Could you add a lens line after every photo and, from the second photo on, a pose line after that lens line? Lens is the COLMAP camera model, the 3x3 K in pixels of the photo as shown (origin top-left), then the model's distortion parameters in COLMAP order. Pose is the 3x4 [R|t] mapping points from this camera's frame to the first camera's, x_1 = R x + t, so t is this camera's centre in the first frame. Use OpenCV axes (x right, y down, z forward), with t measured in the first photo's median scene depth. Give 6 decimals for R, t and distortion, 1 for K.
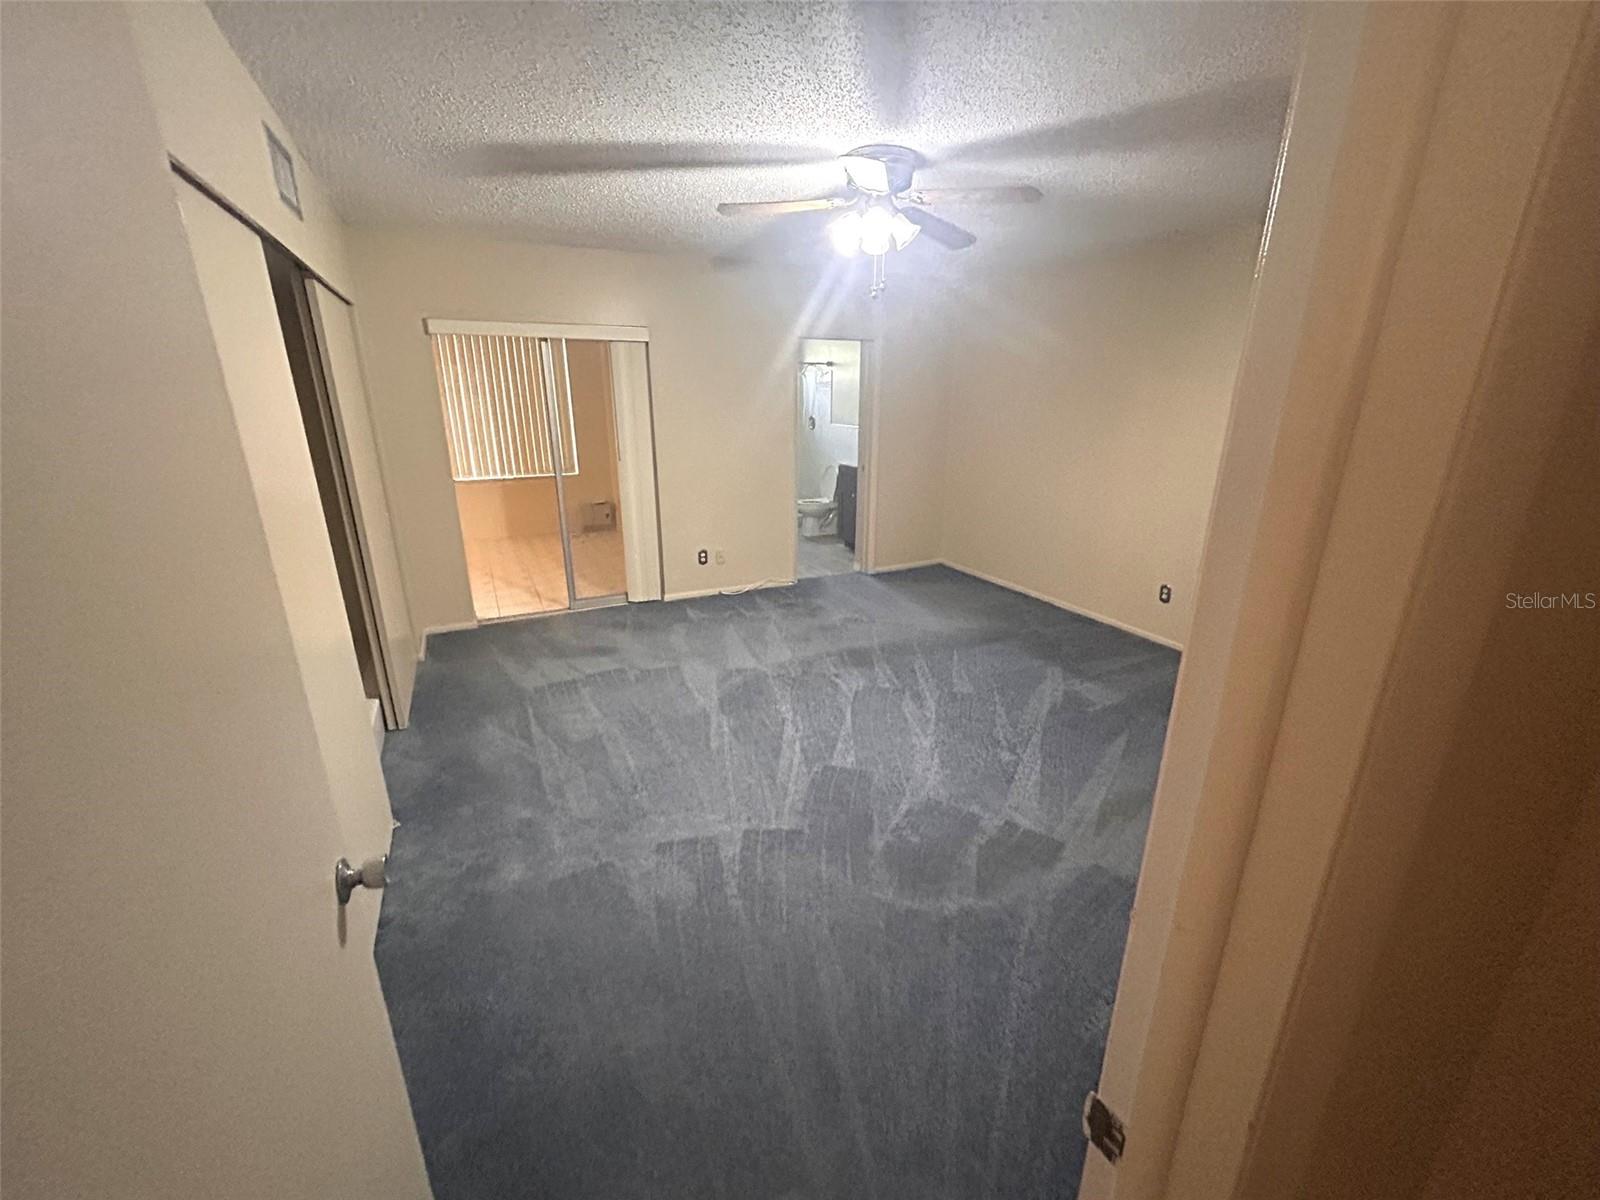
lens RADIAL K [[651.1, 0, 802.3], [0, 651.1, 598.0], [0, 0, 1]] dist [-0.000012, 0.000153]
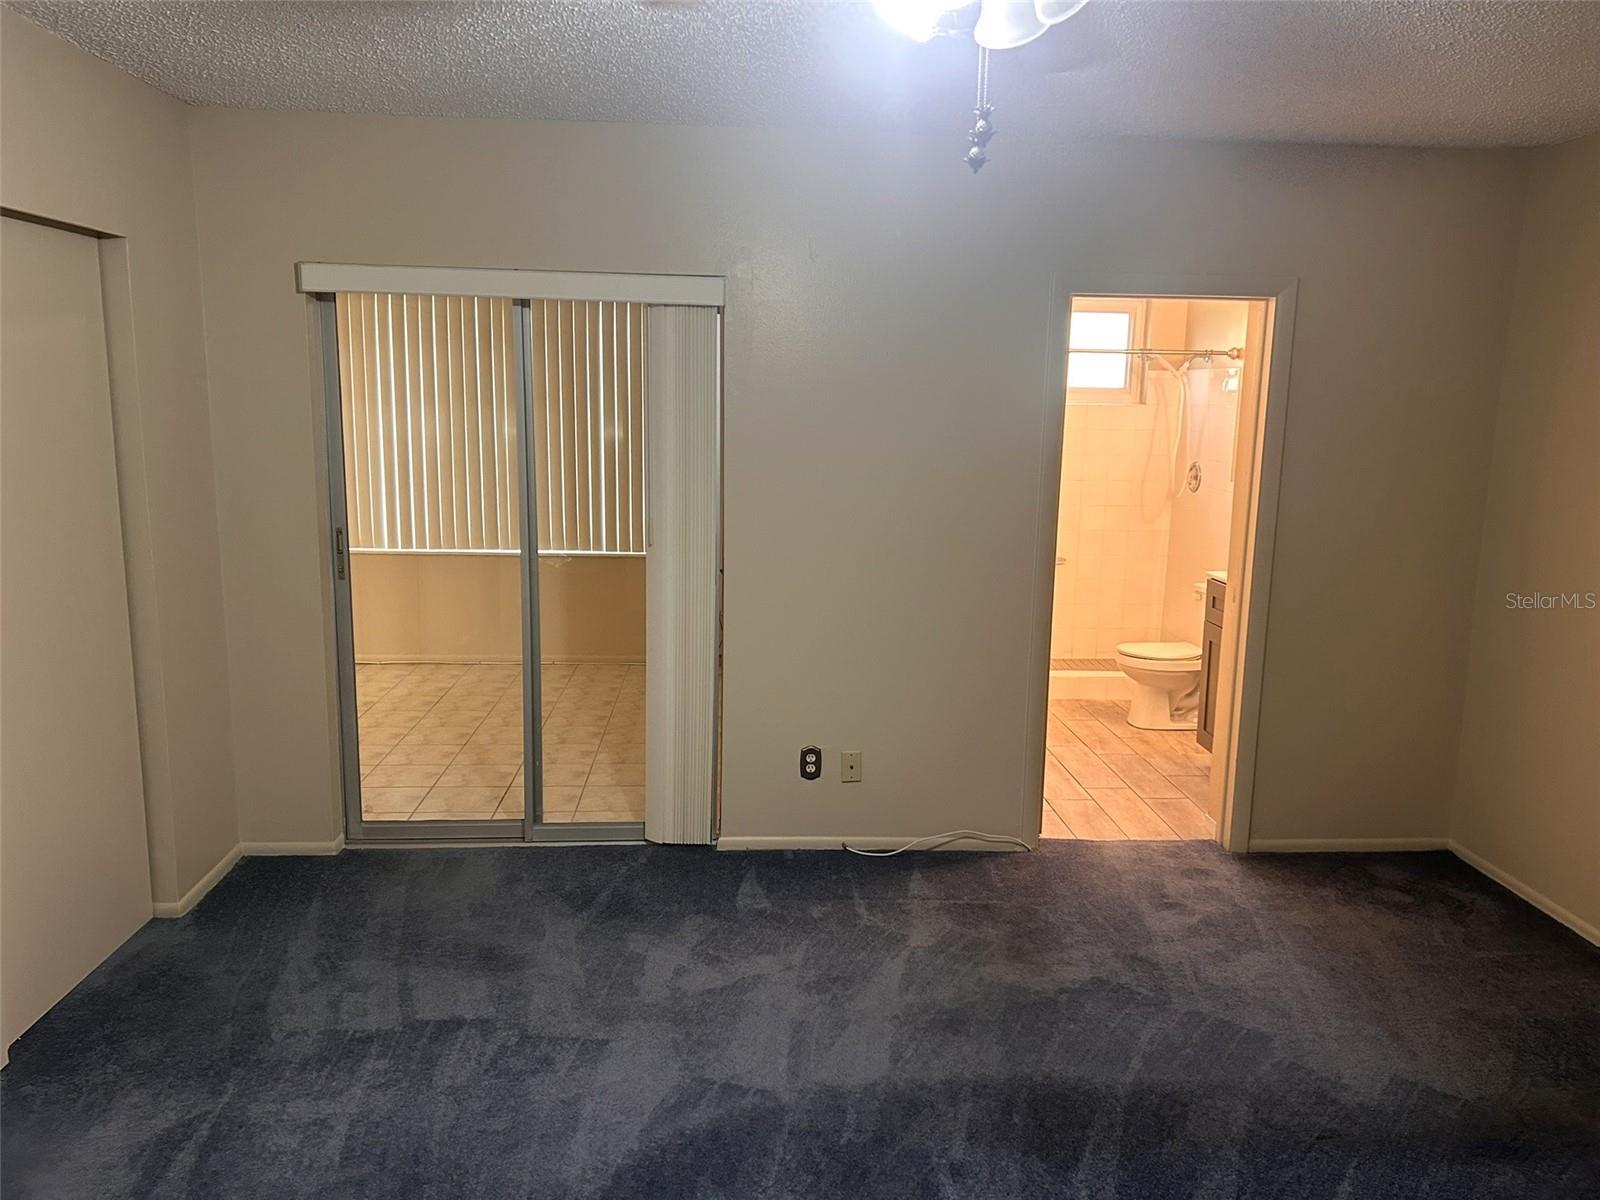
lens RADIAL K [[1214.6, 0, 800.0], [0, 1214.6, 600.0], [0, 0, 1]] dist [0.072208, -0.070727]
pose [[0.922782, 0.082822, -0.376315, 0.168893], [-0.136684, 0.983475, -0.118722, -0.083627], [0.360264, 0.160991, 0.918854, 0.236207]]
